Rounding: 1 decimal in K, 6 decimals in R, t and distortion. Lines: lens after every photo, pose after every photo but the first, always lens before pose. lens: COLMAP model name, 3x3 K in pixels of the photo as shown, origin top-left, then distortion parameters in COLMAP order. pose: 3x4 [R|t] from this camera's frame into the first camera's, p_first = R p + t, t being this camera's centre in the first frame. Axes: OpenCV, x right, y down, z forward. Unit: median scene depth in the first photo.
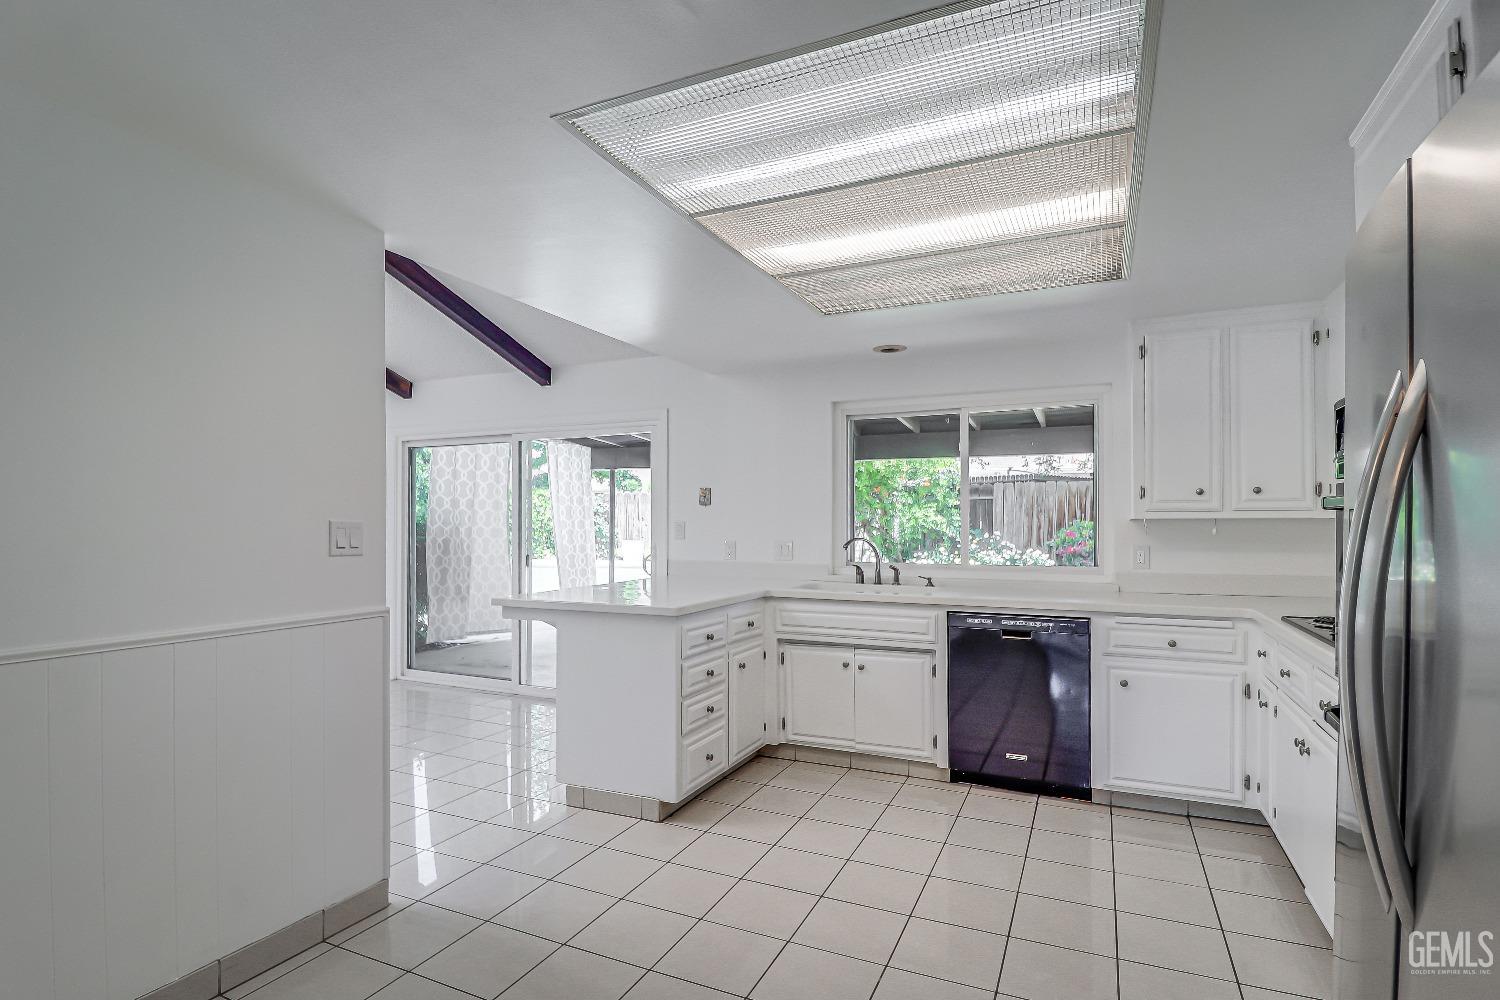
lens RADIAL K [[737.2, 0, 752.2], [0, 737.2, 519.7], [0, 0, 1]] dist [-0.003053, -0.000999]
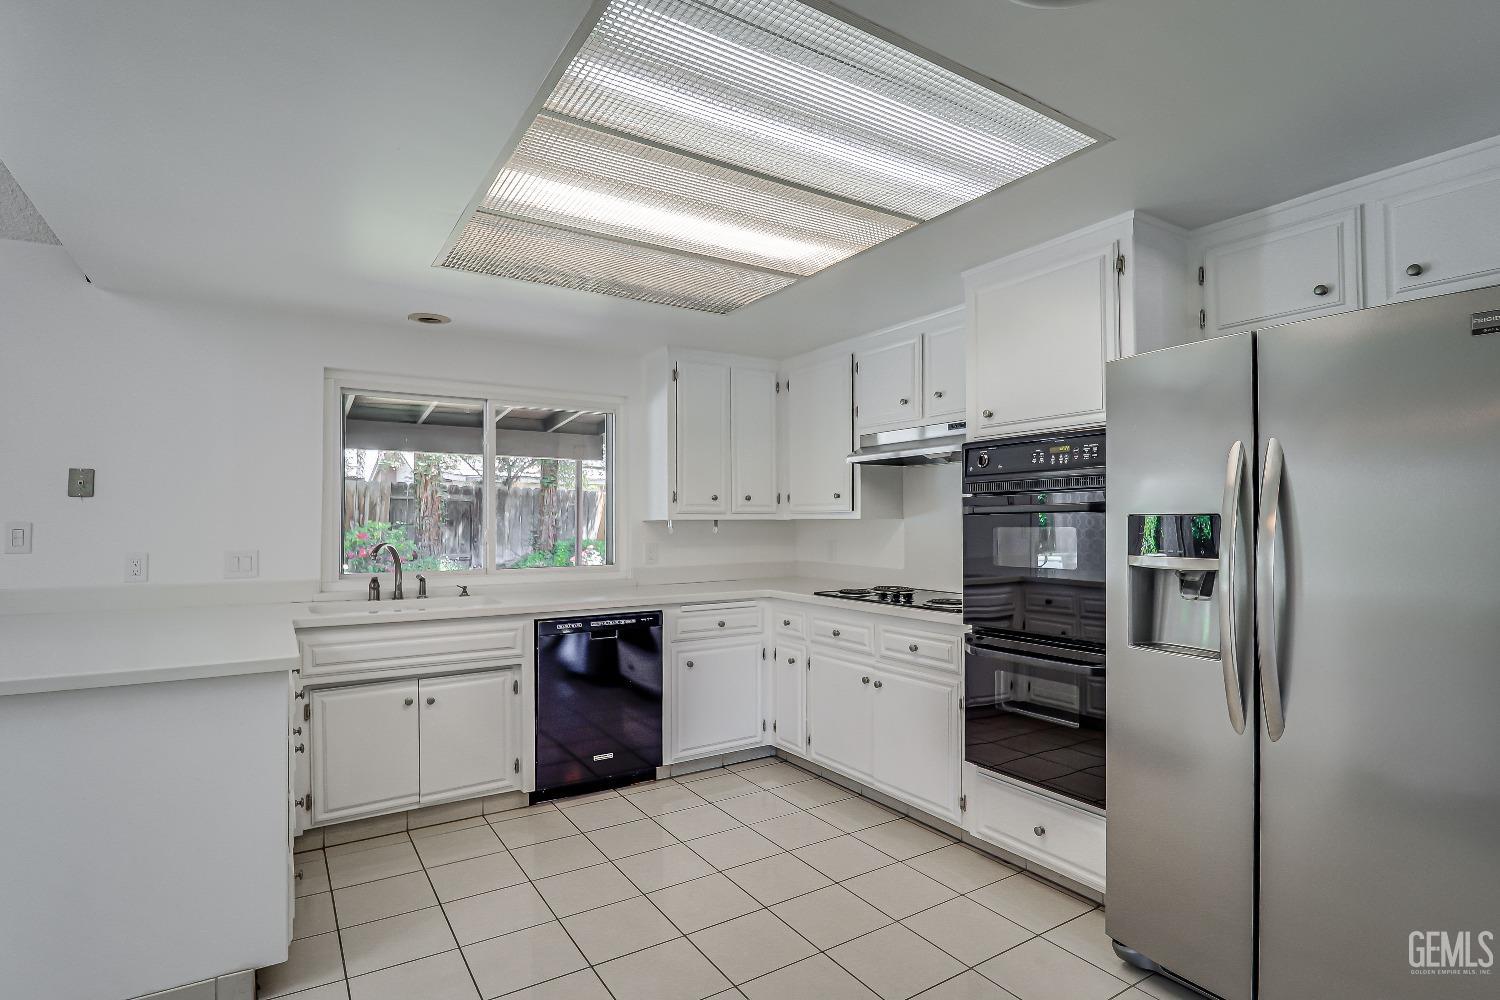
lens RADIAL K [[735.8, 0, 735.4], [0, 735.8, 508.0], [0, 0, 1]] dist [-0.001588, -0.000376]
pose [[0.556513, 0.015325, 0.830698, -0.361394], [-0.000321, 0.999834, -0.018230, 0.001141], [-0.830839, 0.009878, 0.556425, 0.274659]]
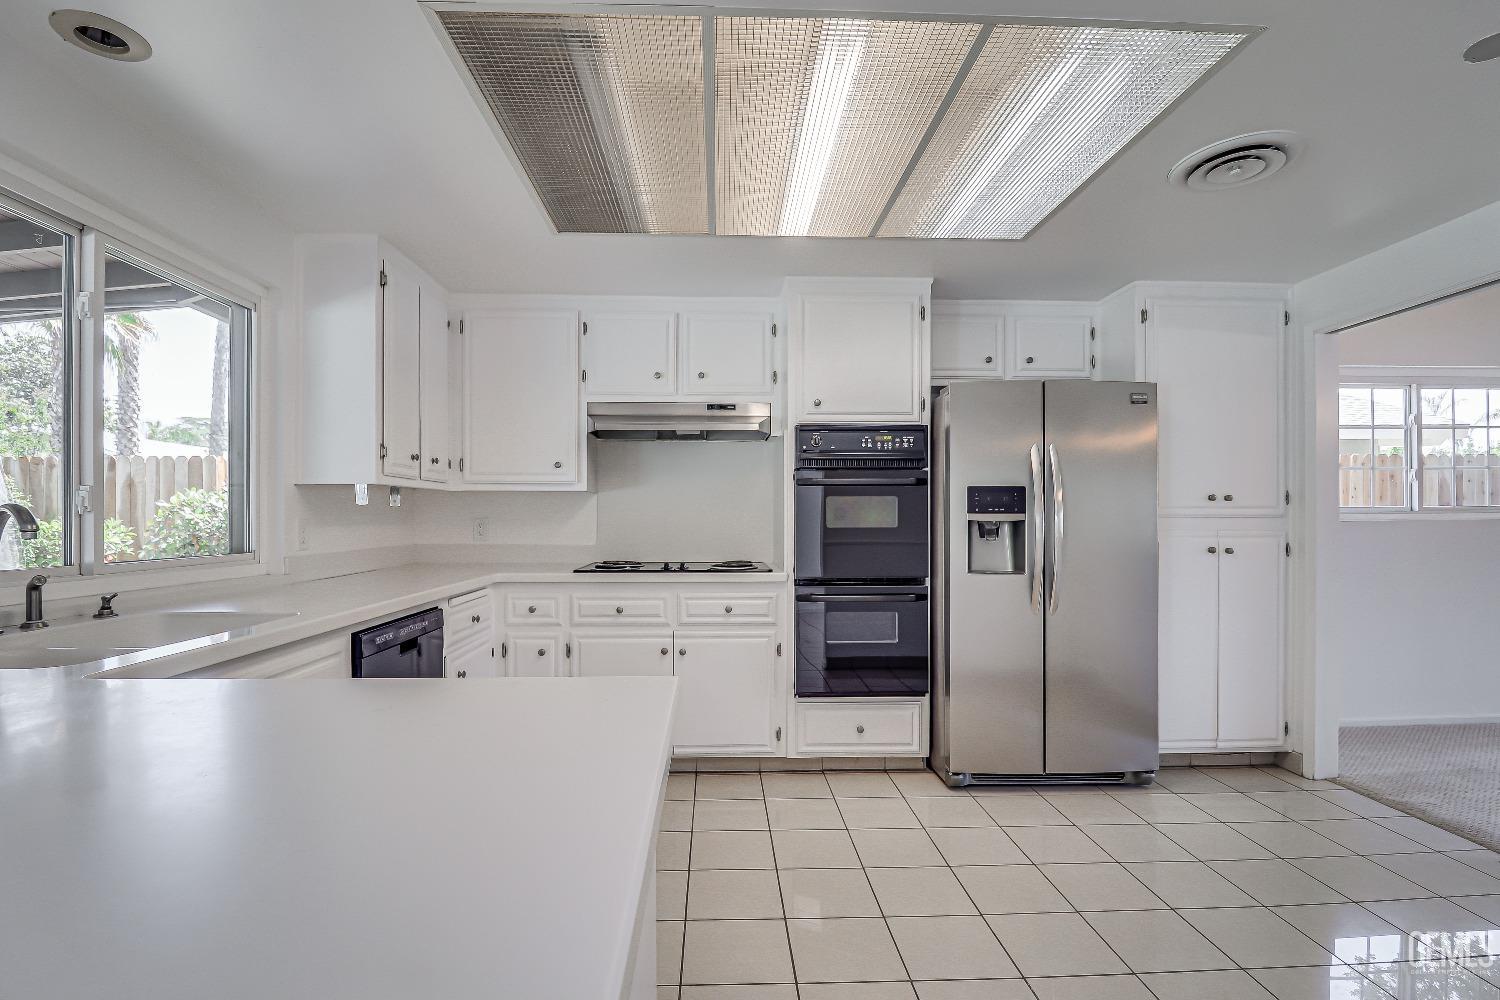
lens RADIAL K [[737.2, 0, 752.2], [0, 737.2, 519.7], [0, 0, 1]] dist [-0.003053, -0.000999]
pose [[-0.453196, 0.000046, 0.891411, -0.368316], [-0.001520, 0.999999, -0.000824, 0.037792], [-0.891409, -0.001728, -0.453196, 0.989845]]
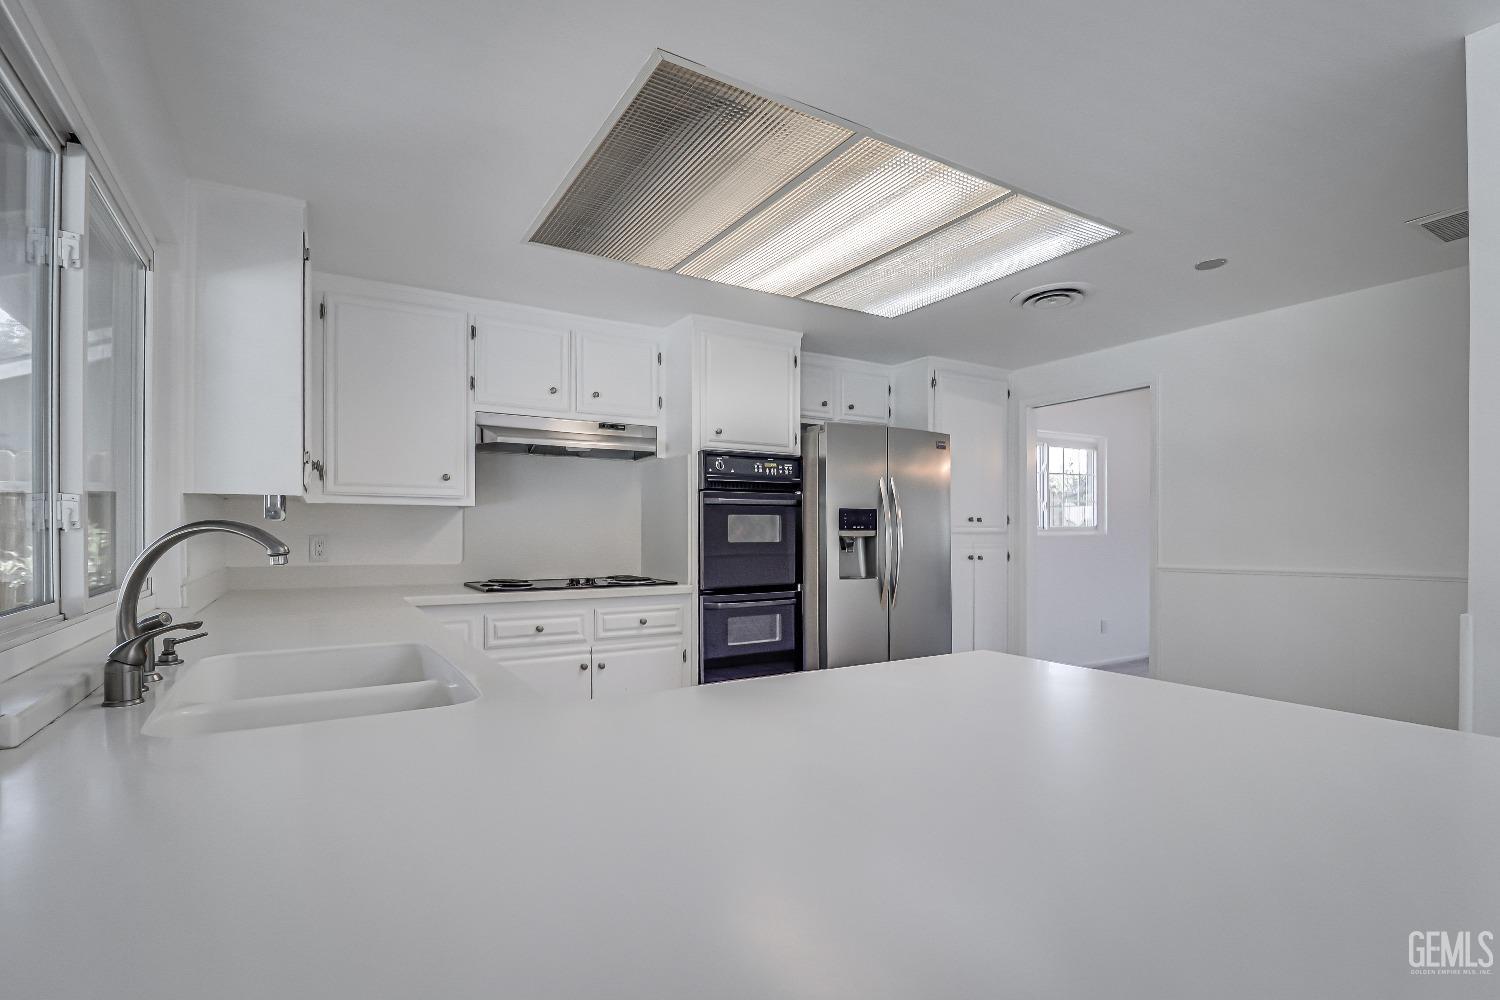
lens RADIAL K [[728.2, 0, 774.8], [0, 728.2, 524.3], [0, 0, 1]] dist [-0.000695, -0.000389]
pose [[-0.838693, 0.009539, 0.544522, -0.195063], [0.001302, 0.999879, -0.015510, 0.036540], [-0.544604, -0.012299, -0.838603, 1.315144]]
